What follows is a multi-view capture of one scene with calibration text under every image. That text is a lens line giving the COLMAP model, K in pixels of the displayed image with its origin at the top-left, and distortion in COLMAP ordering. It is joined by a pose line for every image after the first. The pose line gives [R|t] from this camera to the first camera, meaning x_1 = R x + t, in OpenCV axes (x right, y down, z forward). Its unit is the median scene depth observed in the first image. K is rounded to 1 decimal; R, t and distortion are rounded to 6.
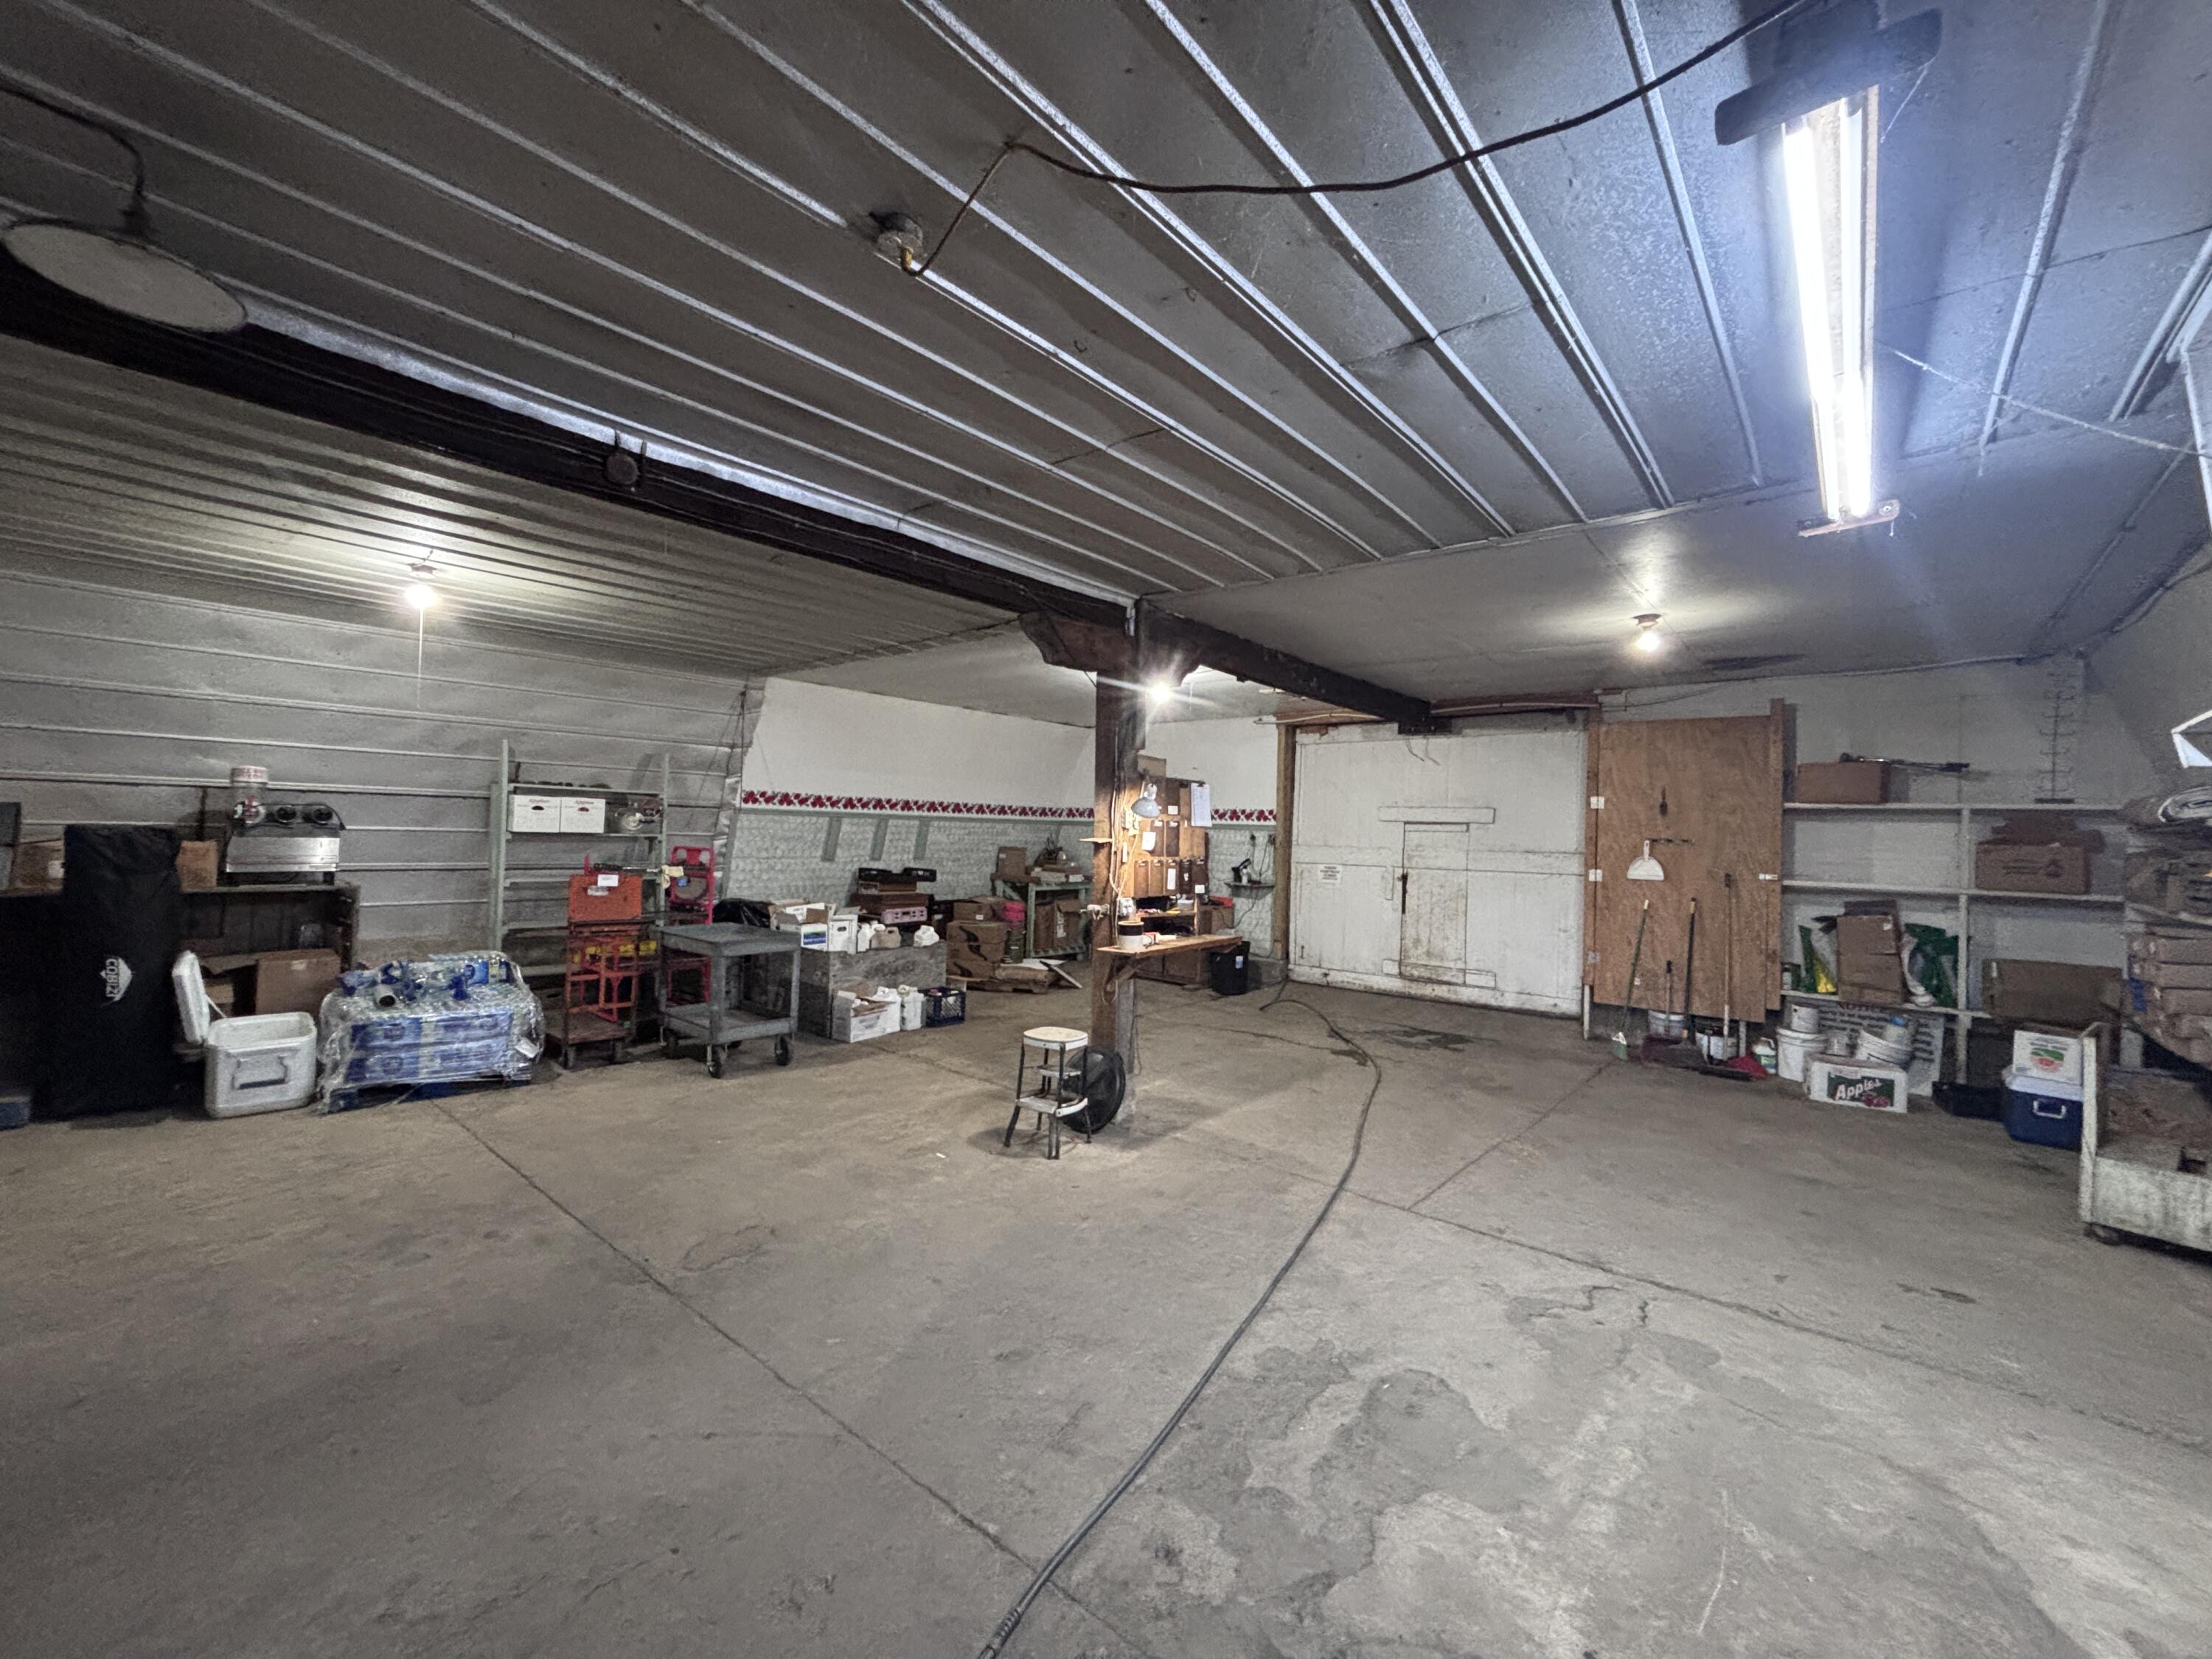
lens RADIAL K [[896.3, 0, 1103.2], [0, 896.3, 829.9], [0, 0, 1]] dist [0.030494, -0.013982]
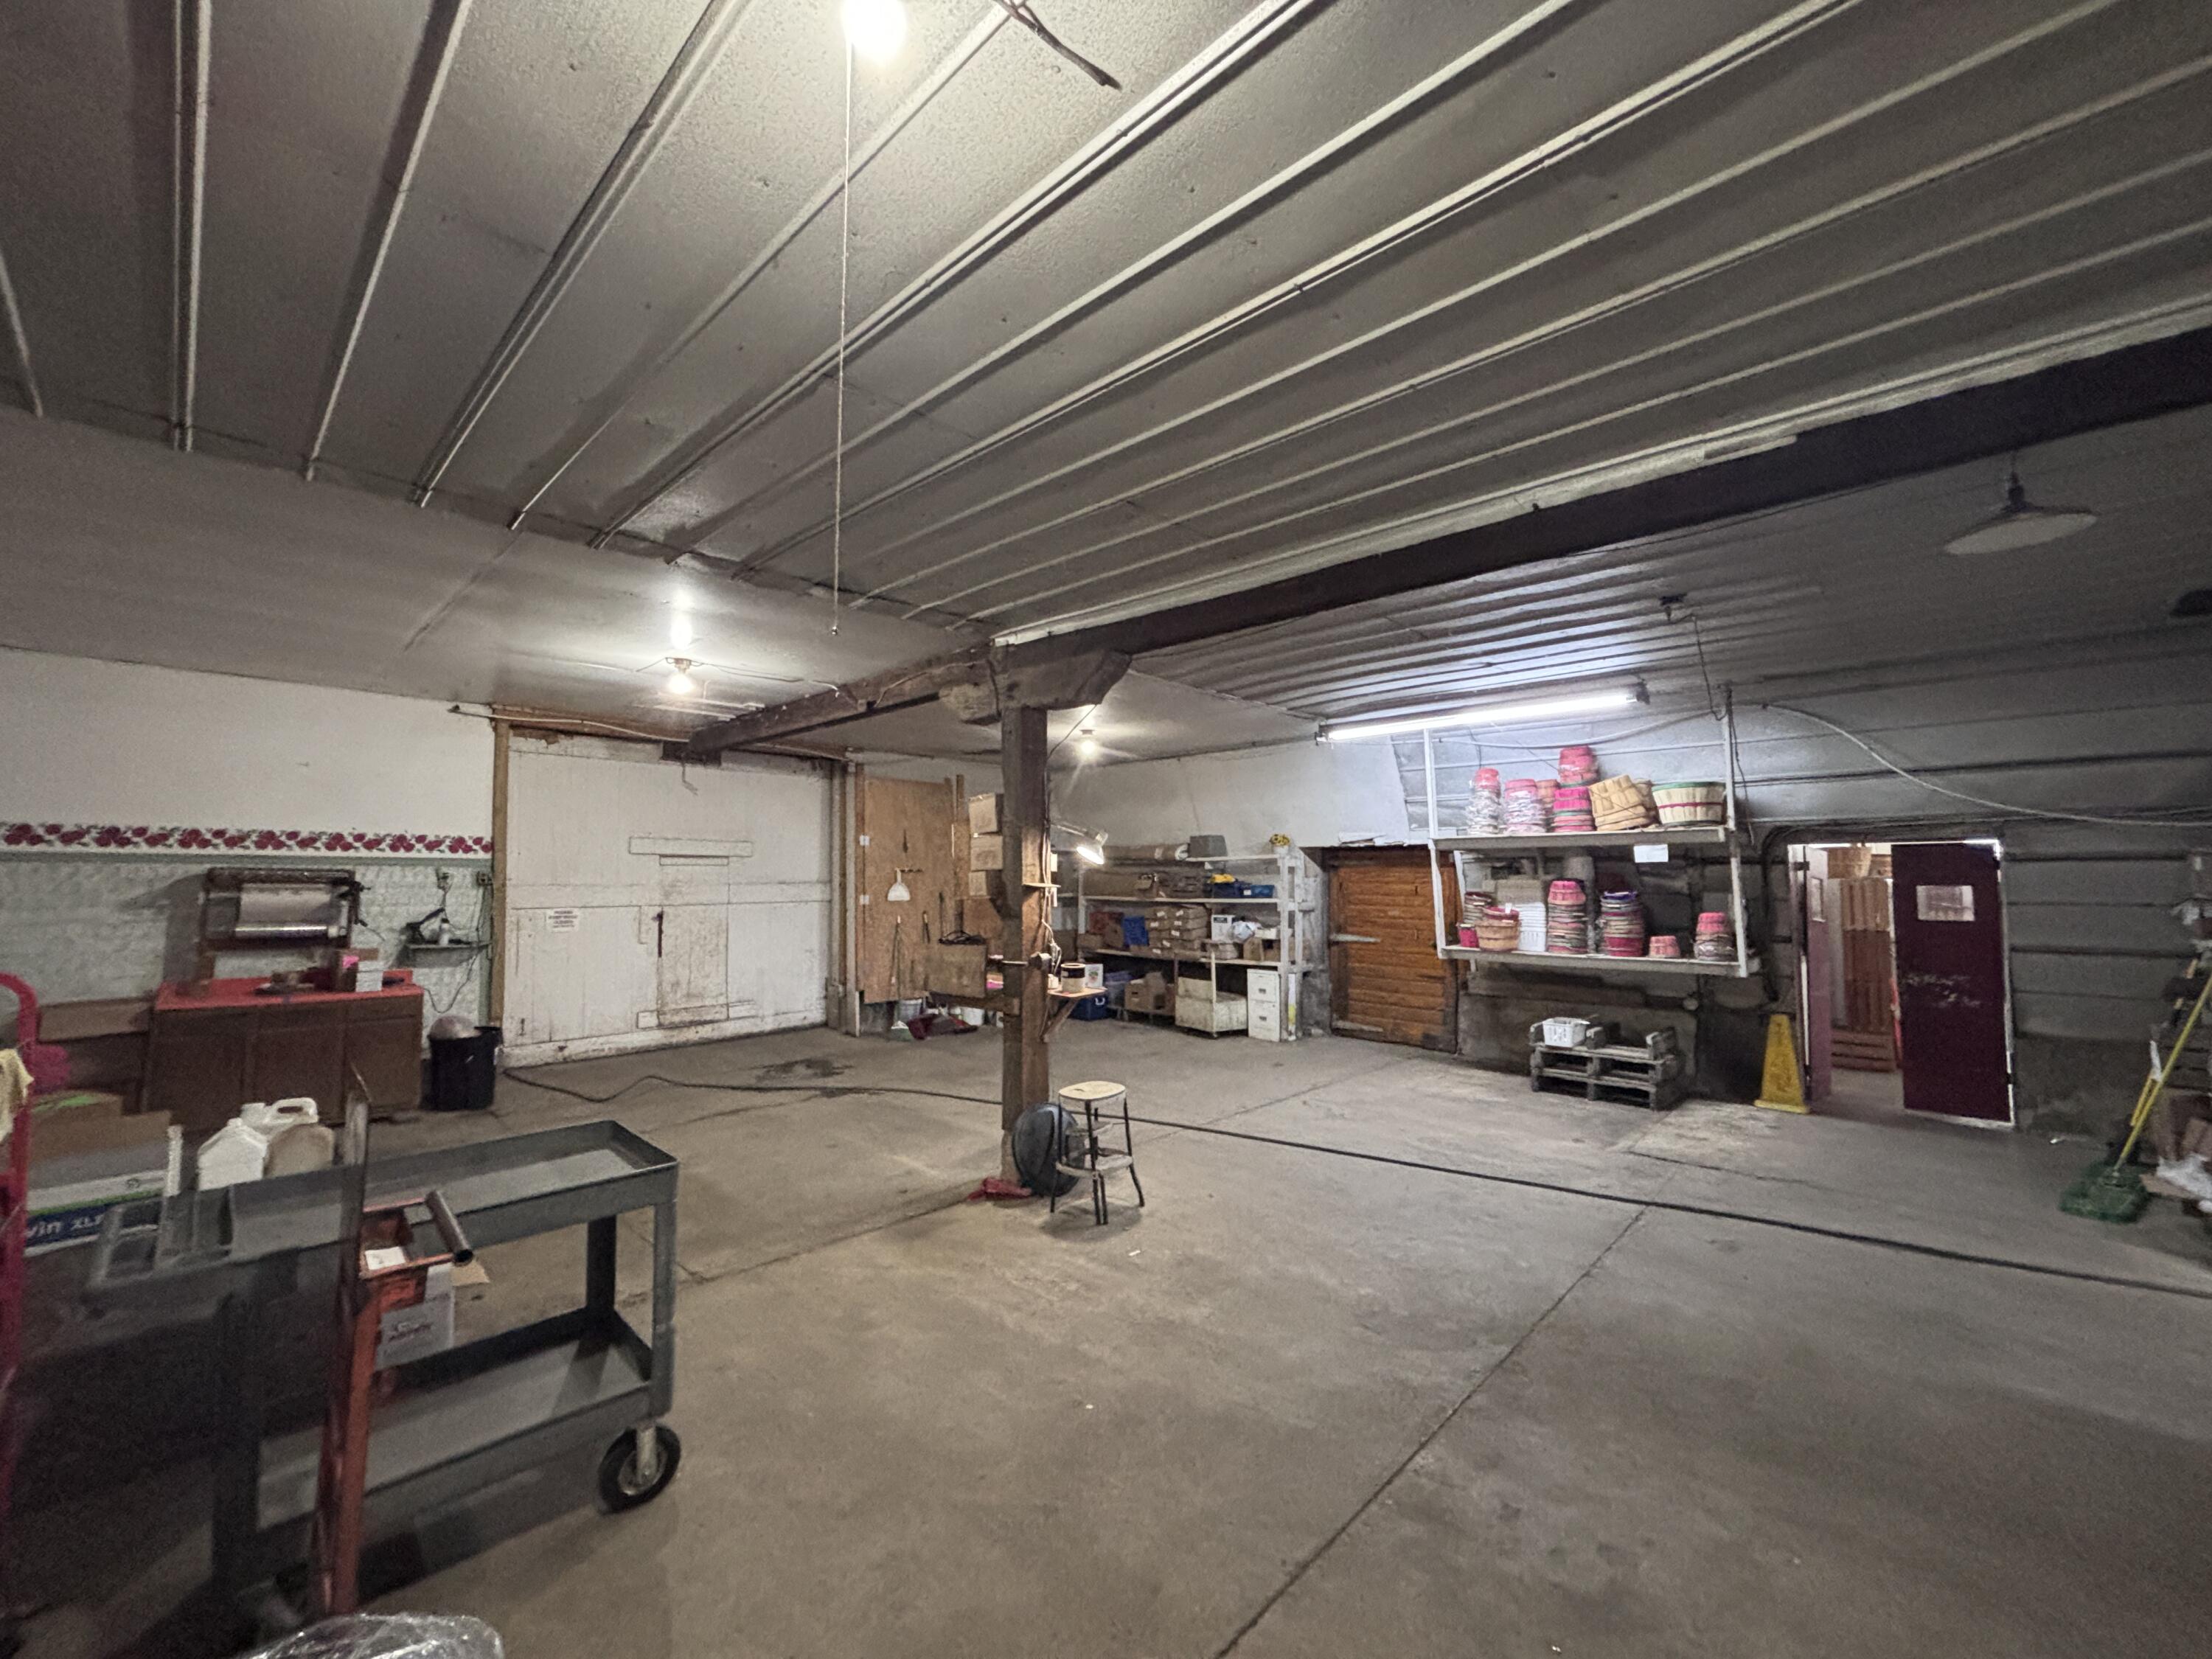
lens RADIAL K [[896.3, 0, 1103.2], [0, 896.3, 829.9], [0, 0, 1]] dist [0.030494, -0.013982]
pose [[0.057123, 0.024991, 0.998054, -0.571241], [-0.003468, 0.999686, -0.024834, -0.013616], [-0.998361, -0.002043, 0.057192, 0.527538]]
